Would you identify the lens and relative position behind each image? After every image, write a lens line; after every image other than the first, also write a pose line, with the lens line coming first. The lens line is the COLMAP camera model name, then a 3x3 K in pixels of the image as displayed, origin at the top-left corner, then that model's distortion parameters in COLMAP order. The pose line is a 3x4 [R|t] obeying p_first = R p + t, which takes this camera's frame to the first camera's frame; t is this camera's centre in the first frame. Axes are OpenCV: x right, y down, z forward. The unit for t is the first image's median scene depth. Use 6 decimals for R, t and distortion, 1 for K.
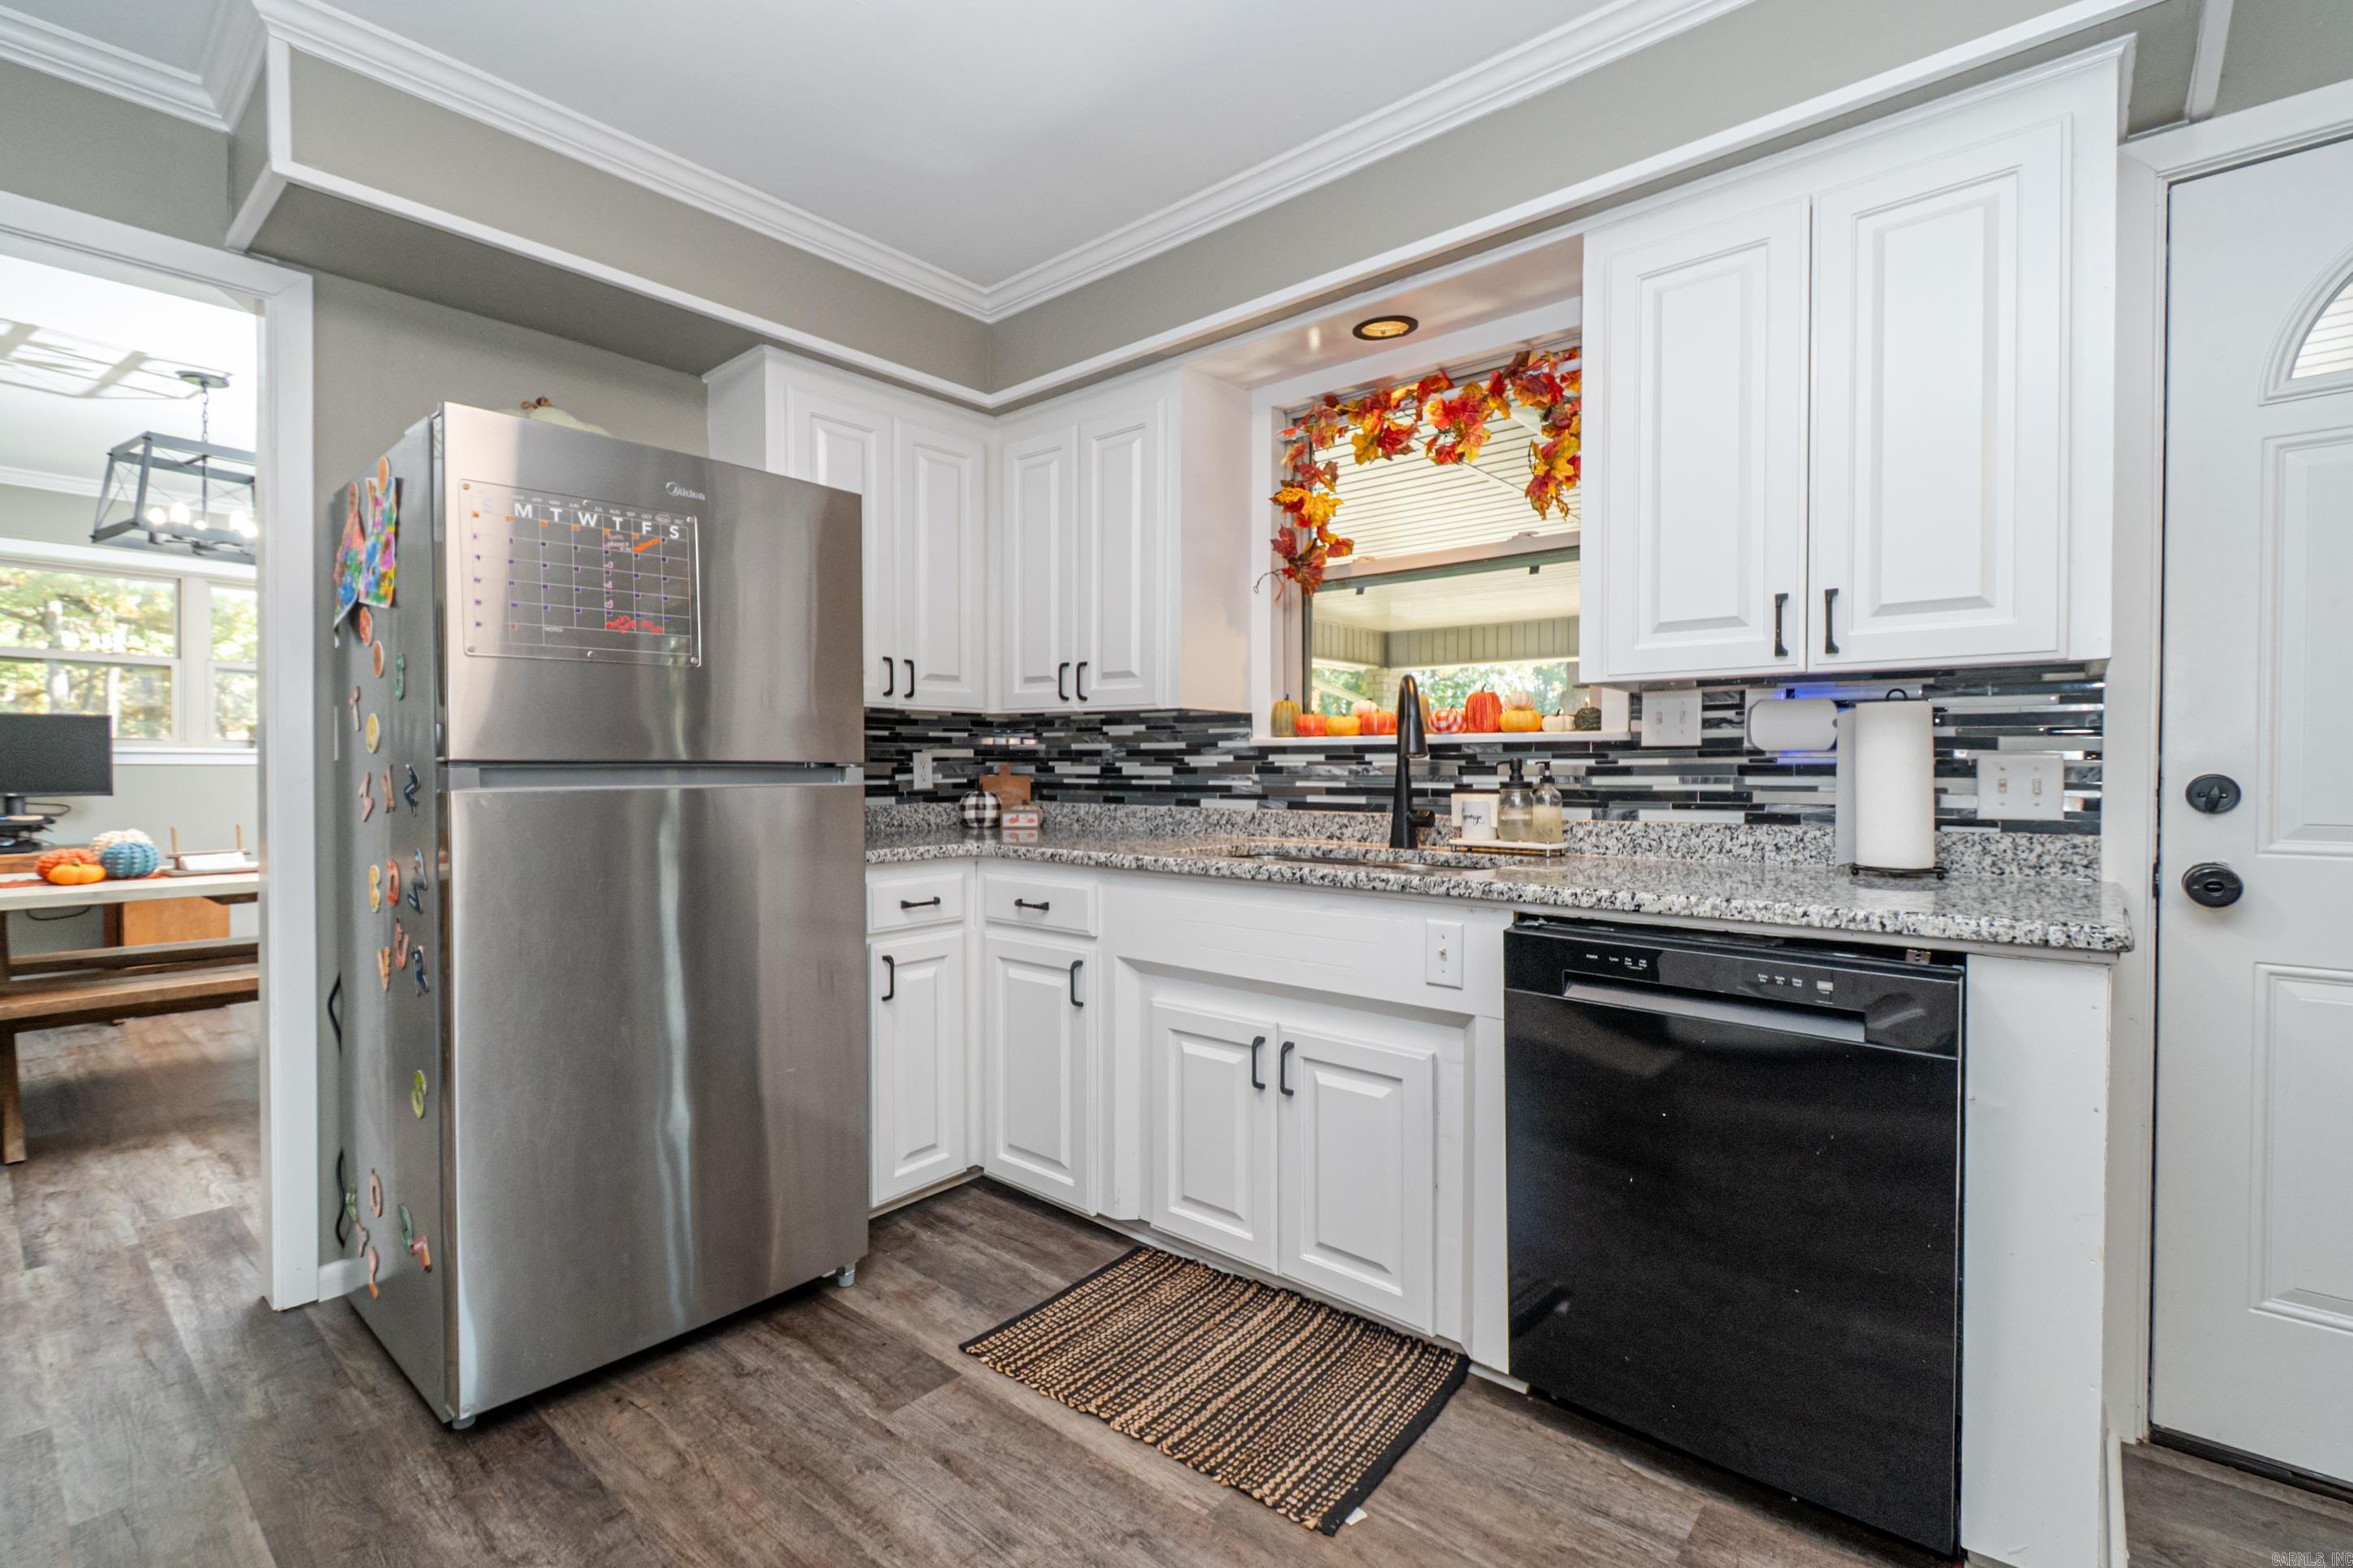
lens RADIAL K [[1045.8, 0, 1176.5], [0, 1045.8, 784.0], [0, 0, 1]] dist [0.001730, -0.001371]
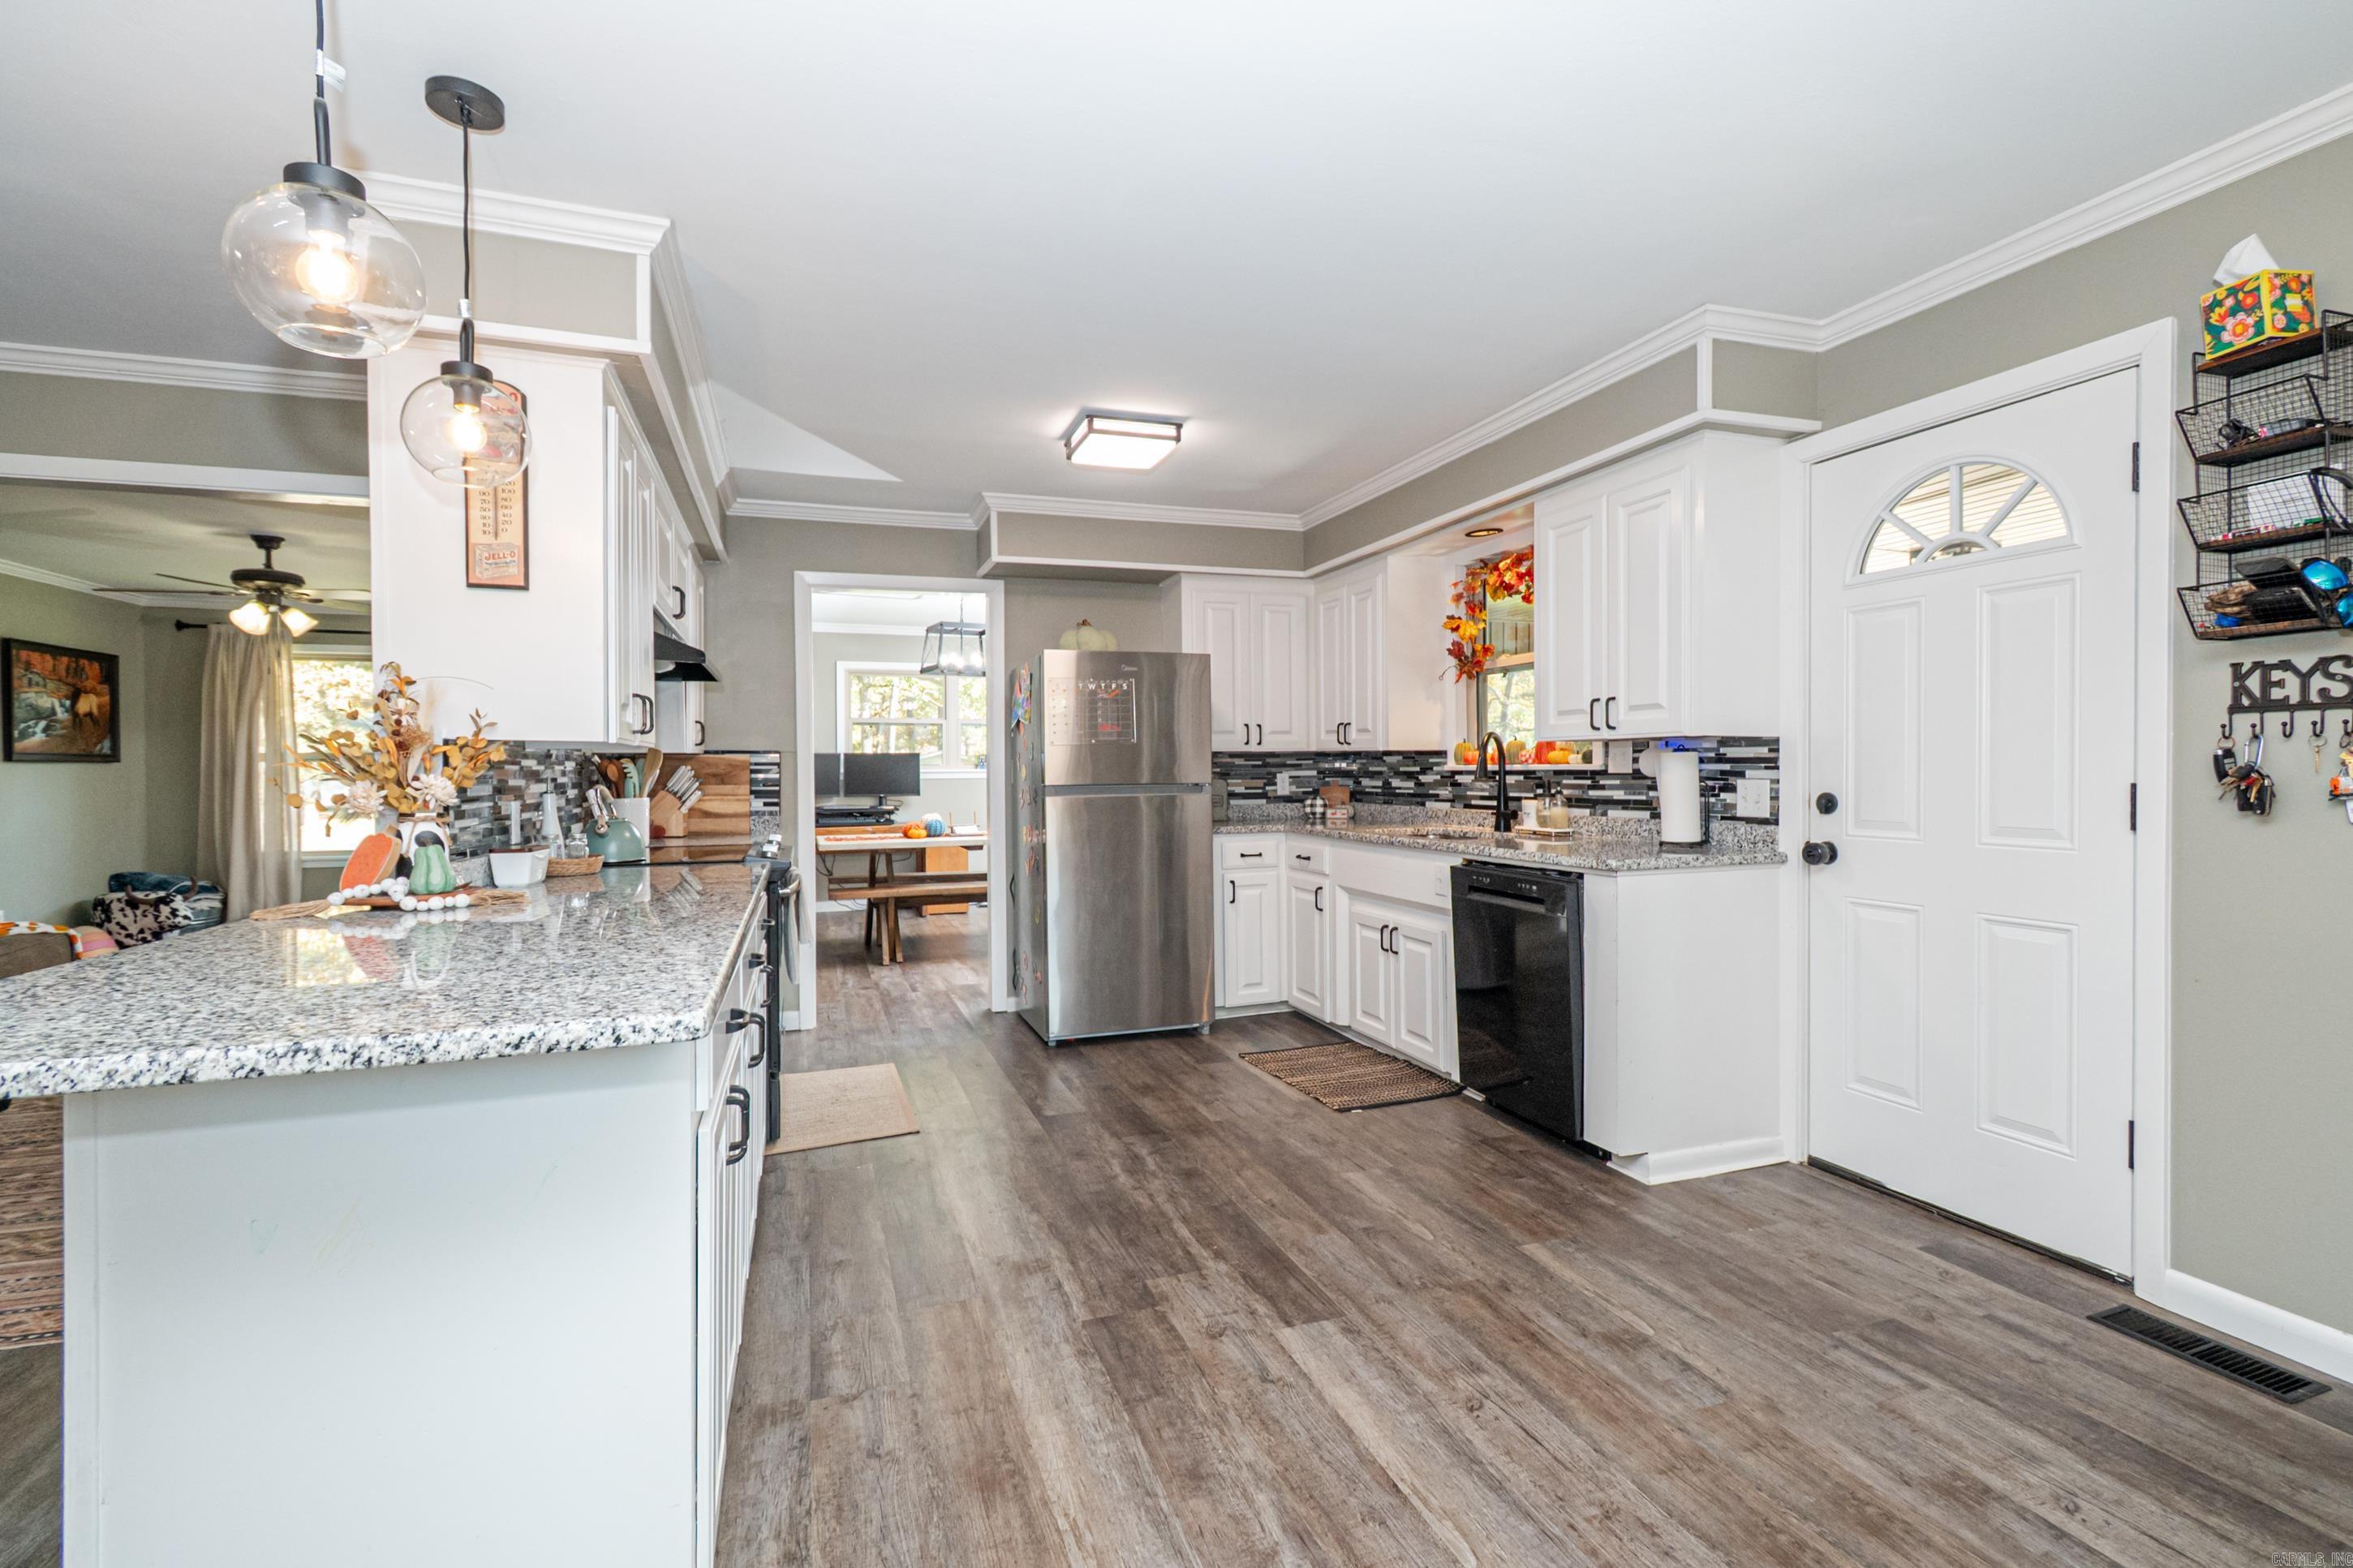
lens RADIAL K [[1045.8, 0, 1176.5], [0, 1045.8, 784.0], [0, 0, 1]] dist [0.001730, -0.001371]
pose [[0.864853, -0.001760, -0.502023, 0.622684], [0.001884, 0.999998, -0.000260, -0.016995], [0.502022, -0.000720, 0.864854, -0.759093]]
